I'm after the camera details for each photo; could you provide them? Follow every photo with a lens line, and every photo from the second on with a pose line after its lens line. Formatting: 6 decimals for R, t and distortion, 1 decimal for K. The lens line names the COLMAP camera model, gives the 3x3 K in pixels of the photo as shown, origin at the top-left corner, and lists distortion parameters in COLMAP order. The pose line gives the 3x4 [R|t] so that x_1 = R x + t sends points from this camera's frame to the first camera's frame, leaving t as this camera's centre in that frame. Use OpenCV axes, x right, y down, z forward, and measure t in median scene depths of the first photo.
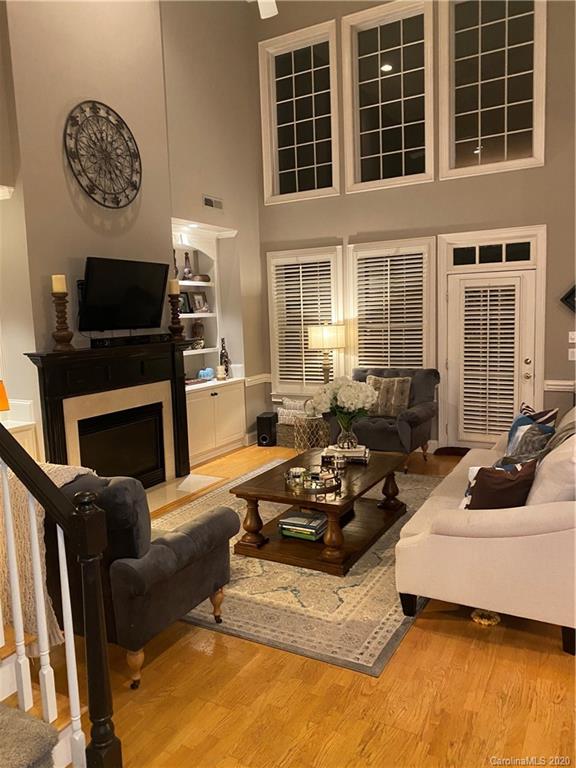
lens RADIAL K [[590.0, 0, 280.9], [0, 590.0, 375.4], [0, 0, 1]] dist [0.104500, -0.198650]
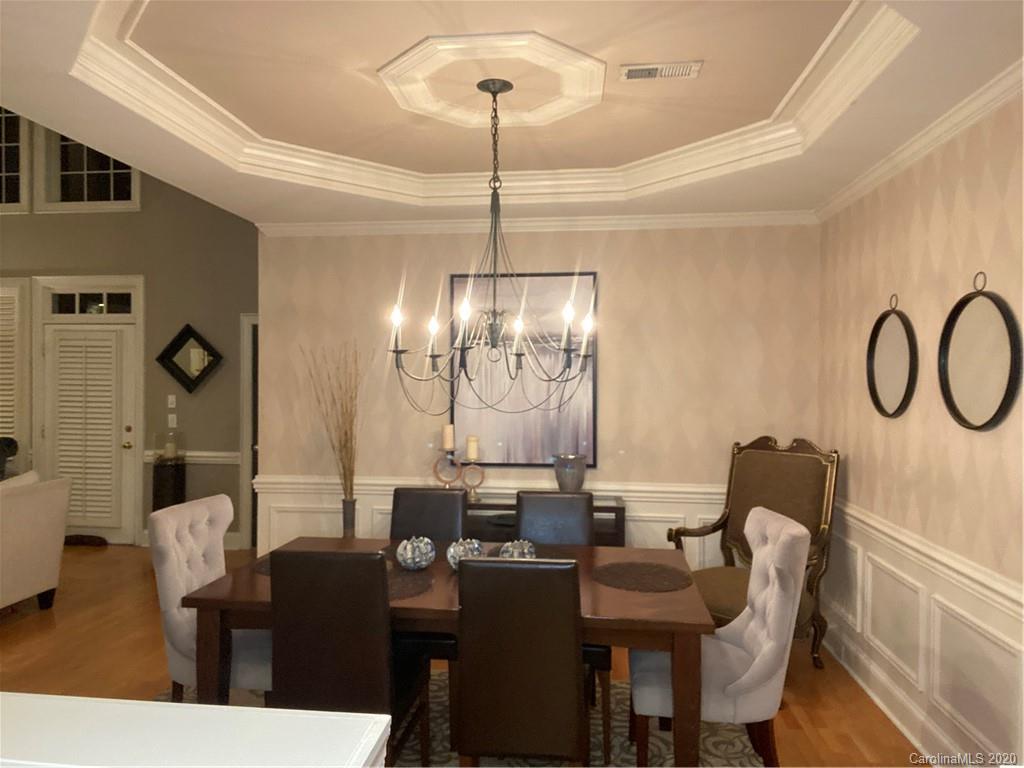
lens RADIAL K [[682.8, 0, 510.4], [0, 682.8, 381.1], [0, 0, 1]] dist [0.062550, -0.074103]
pose [[0.919595, 0.042166, 0.390598, 0.529404], [0.004703, 0.992971, -0.118265, 0.029579], [-0.392840, 0.110593, 0.912933, -0.139936]]
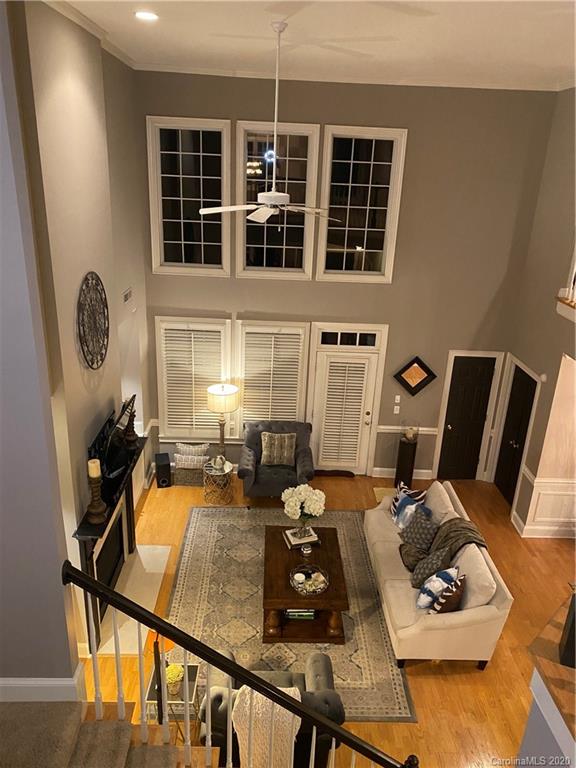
lens RADIAL K [[585.7, 0, 290.8], [0, 585.7, 383.4], [0, 0, 1]] dist [0.103759, -0.184609]
pose [[0.859770, -0.108386, 0.499047, -0.438555], [-0.018506, 0.969964, 0.242544, -0.430417], [-0.510346, -0.217767, 0.831940, -0.058652]]
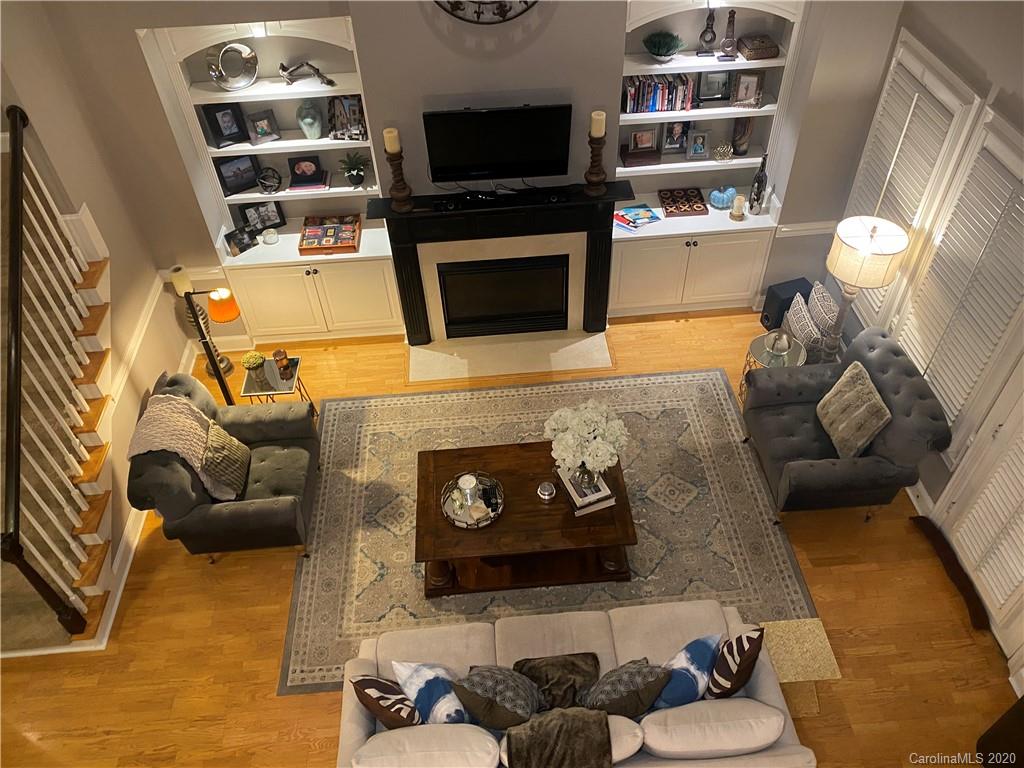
lens RADIAL K [[780.9, 0, 509.5], [0, 780.9, 379.1], [0, 0, 1]] dist [0.103759, -0.184609]
pose [[0.553268, 0.600124, -0.577707, 0.439528], [-0.073230, 0.725879, 0.683913, -0.517999], [0.829778, -0.336082, 0.445553, 0.381852]]
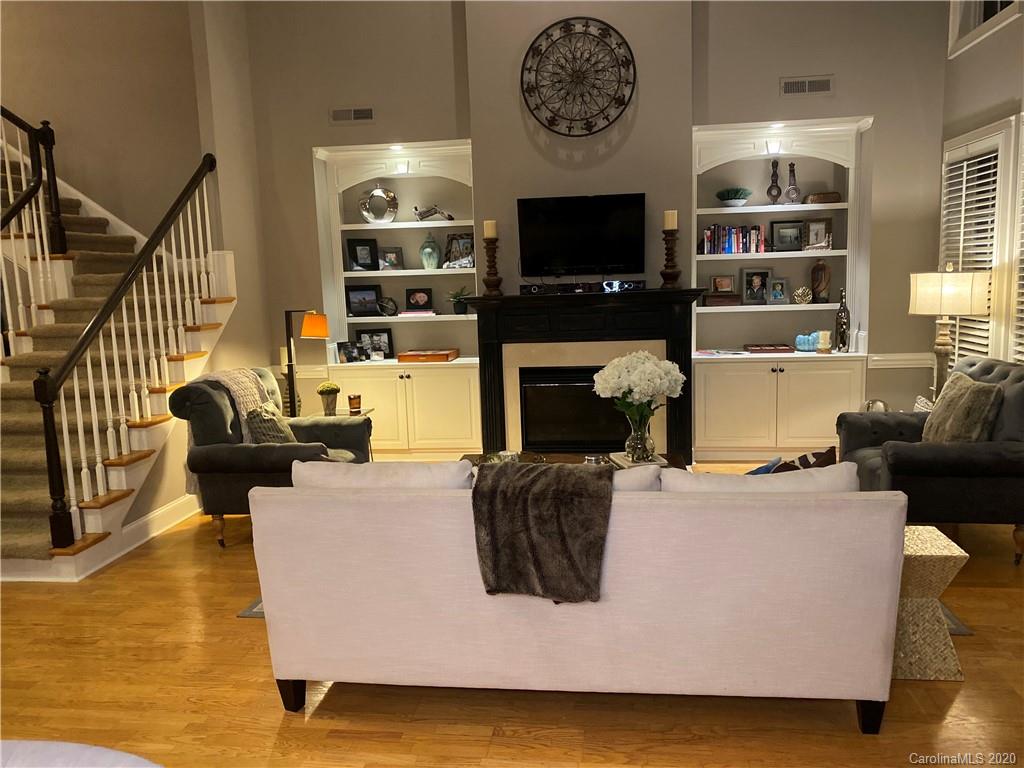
lens RADIAL K [[786.7, 0, 507.2], [0, 786.7, 387.0], [0, 0, 1]] dist [0.039409, -0.062931]
pose [[0.372052, 0.151339, -0.915791, 0.673719], [-0.080660, 0.988158, 0.130529, -0.047708], [0.924700, 0.025304, 0.379854, 0.389085]]
